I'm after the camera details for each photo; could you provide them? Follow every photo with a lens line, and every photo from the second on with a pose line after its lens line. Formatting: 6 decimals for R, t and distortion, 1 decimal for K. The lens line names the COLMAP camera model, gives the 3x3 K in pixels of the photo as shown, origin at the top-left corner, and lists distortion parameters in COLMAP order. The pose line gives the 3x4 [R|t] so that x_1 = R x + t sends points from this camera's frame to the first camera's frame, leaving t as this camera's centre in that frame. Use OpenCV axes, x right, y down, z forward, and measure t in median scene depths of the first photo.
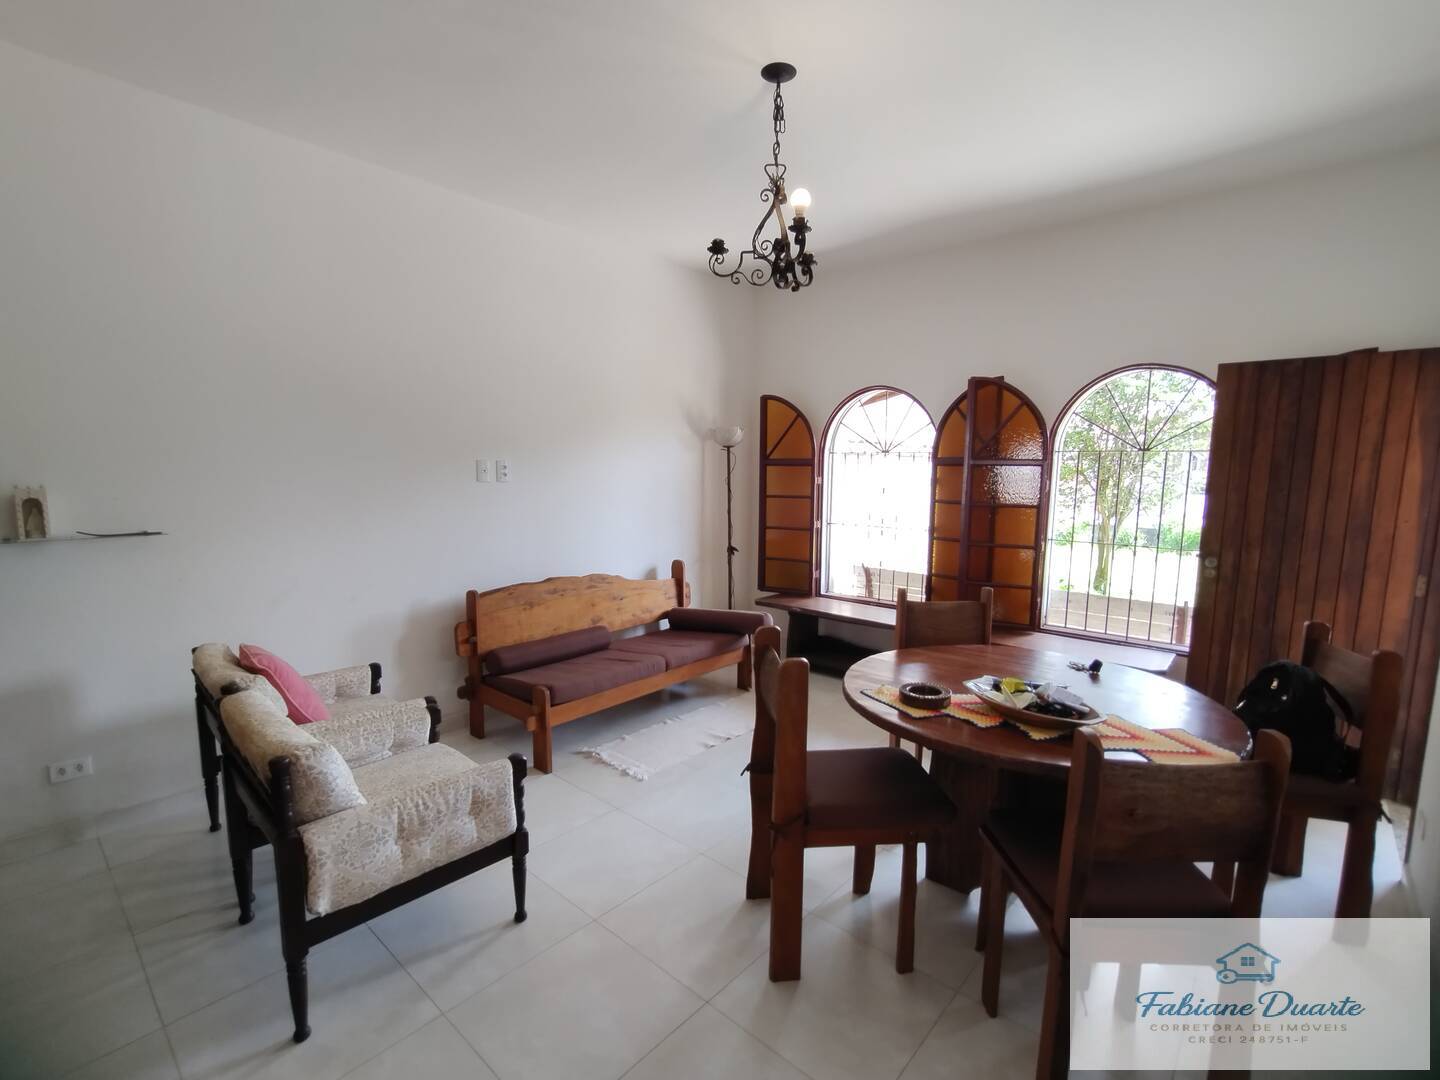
lens RADIAL K [[664.7, 0, 723.6], [0, 664.7, 554.3], [0, 0, 1]] dist [-0.002528, 0.003925]
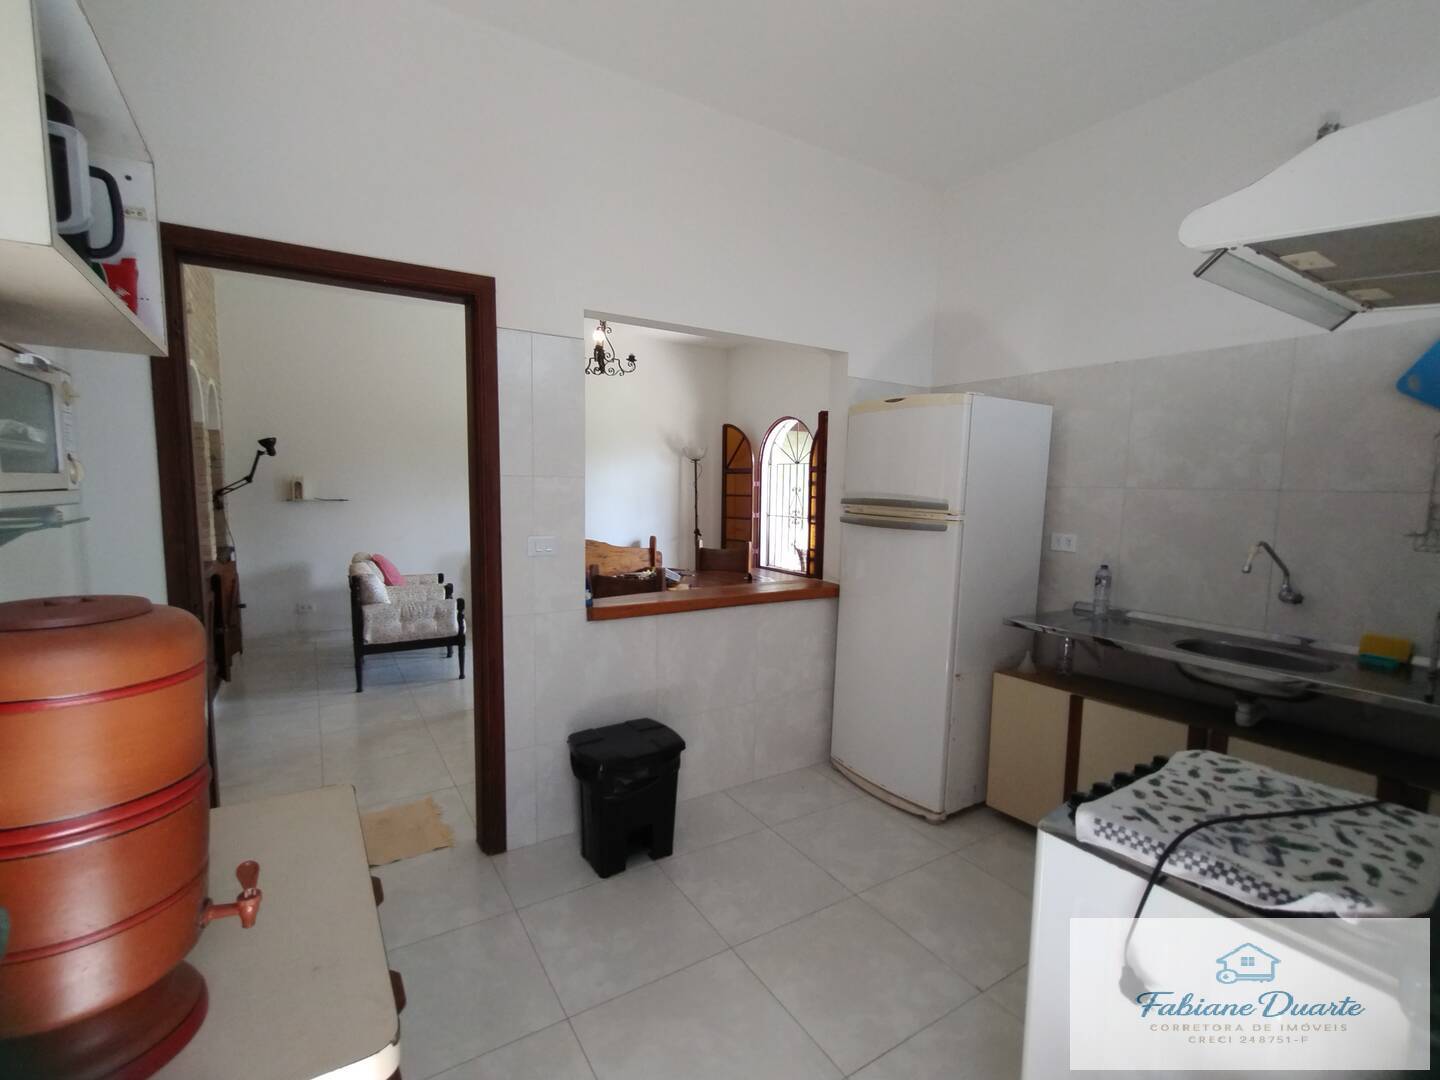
lens RADIAL K [[664.7, 0, 718.3], [0, 664.7, 543.6], [0, 0, 1]] dist [-0.002528, 0.003925]
pose [[0.957860, 0.030425, -0.285619, 0.686324], [-0.043419, 0.998285, -0.039271, 0.106209], [0.283935, 0.050017, 0.957538, -0.524431]]
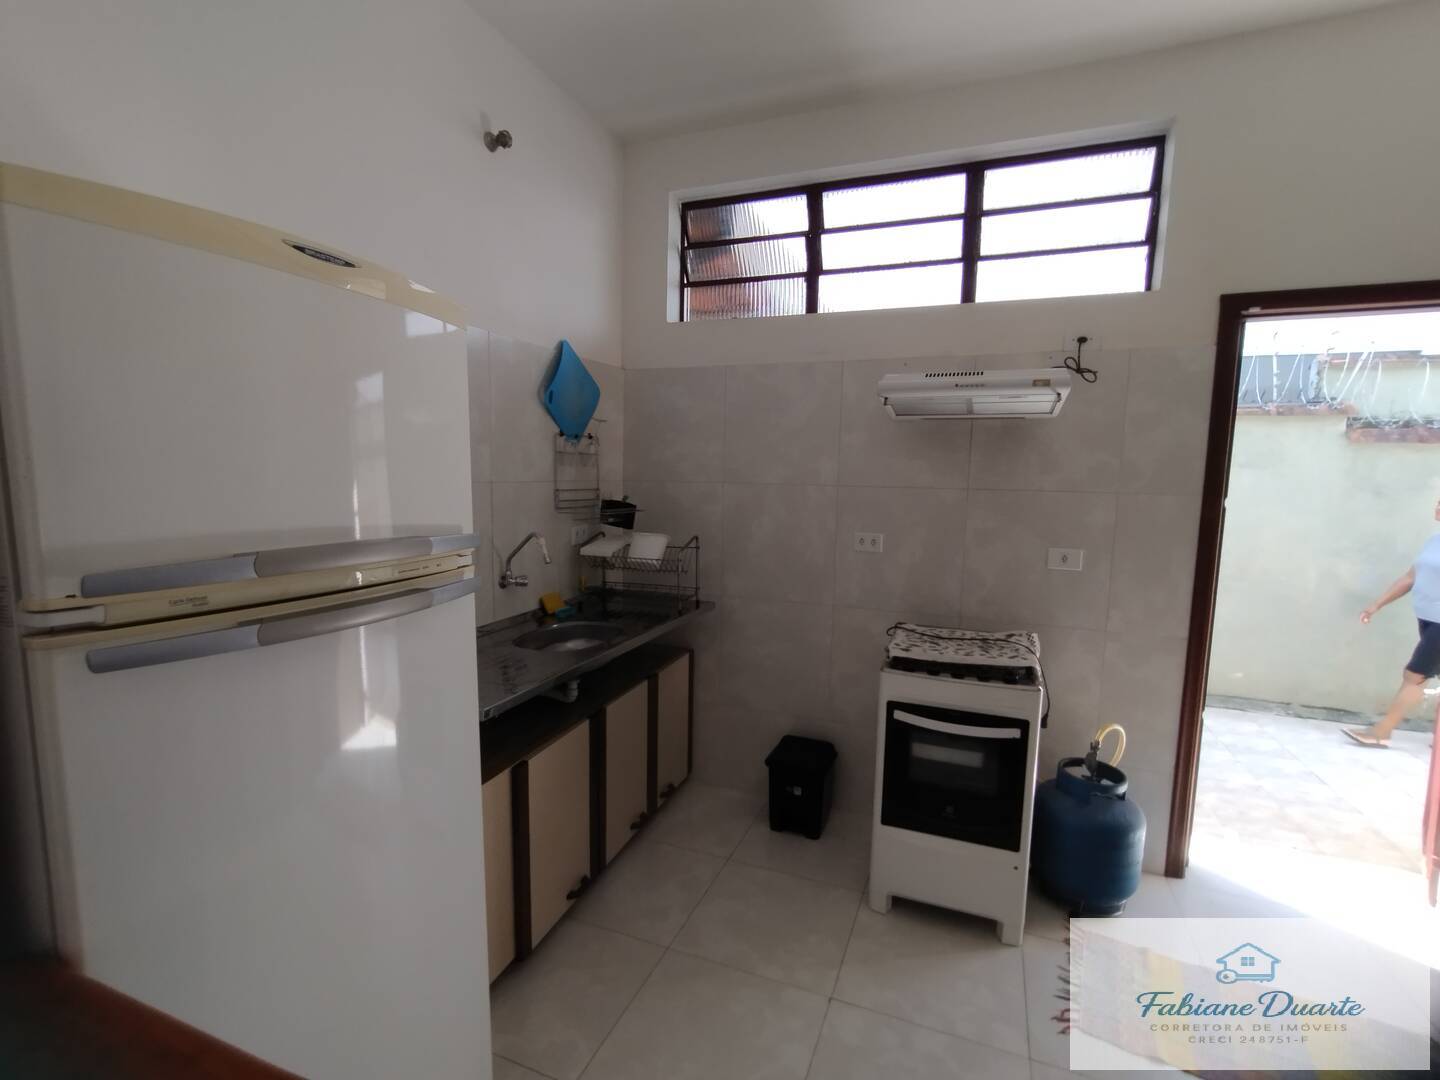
lens RADIAL K [[664.7, 0, 726.3], [0, 664.7, 545.2], [0, 0, 1]] dist [-0.002528, 0.003925]
pose [[-0.342059, -0.124703, 0.931367, 0.319890], [0.102616, 0.980270, 0.168938, -0.023389], [-0.934059, 0.153359, -0.322514, 0.267223]]
